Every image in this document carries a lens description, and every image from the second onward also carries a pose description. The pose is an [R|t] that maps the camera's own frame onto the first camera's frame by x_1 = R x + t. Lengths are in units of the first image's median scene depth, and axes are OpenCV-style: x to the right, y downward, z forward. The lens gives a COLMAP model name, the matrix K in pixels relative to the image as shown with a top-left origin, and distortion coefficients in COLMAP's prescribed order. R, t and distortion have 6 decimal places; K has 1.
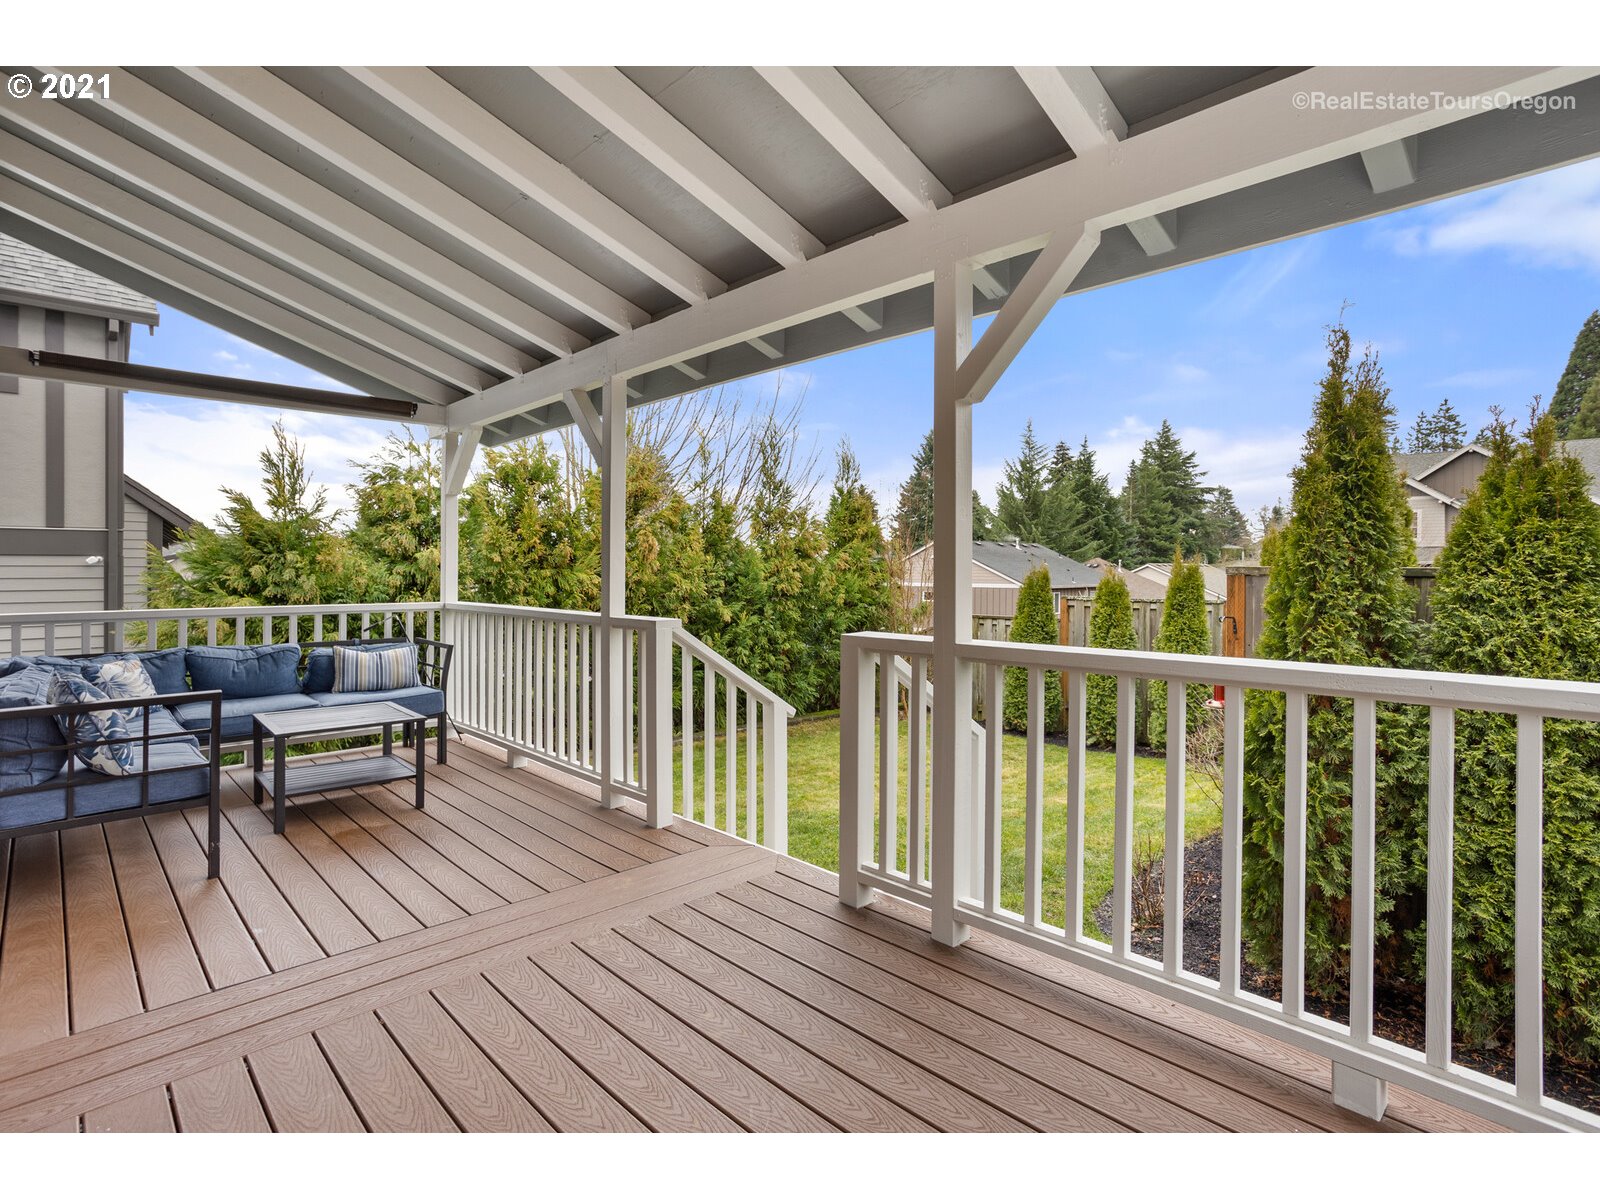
lens RADIAL K [[817.7, 0, 800.0], [0, 817.7, 600.0], [0, 0, 1]] dist [-0.000018, -0.000376]
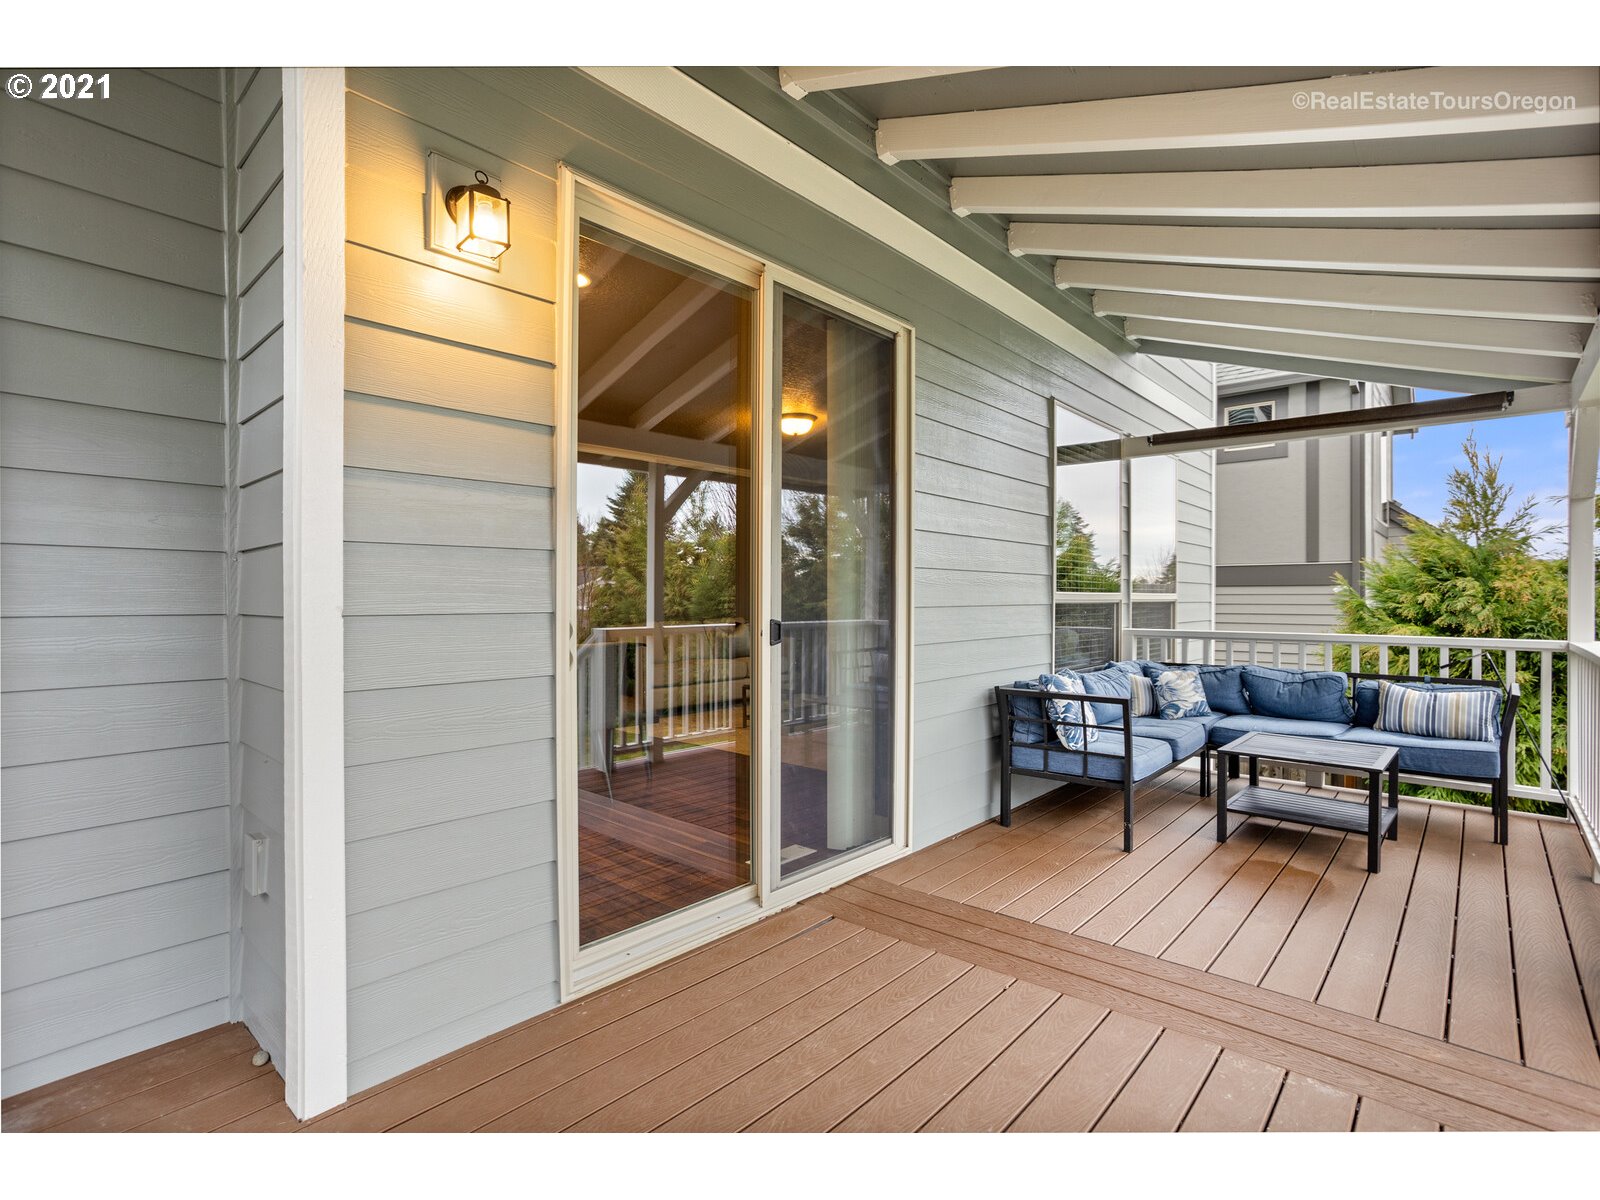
lens RADIAL K [[792.0, 0, 800.0], [0, 792.0, 600.0], [0, 0, 1]] dist [-0.039277, 0.022104]
pose [[0.107370, 0.008678, -0.994181, 0.237657], [-0.040970, 0.999151, 0.004297, -0.011252], [0.993375, 0.040270, 0.107634, 0.235179]]
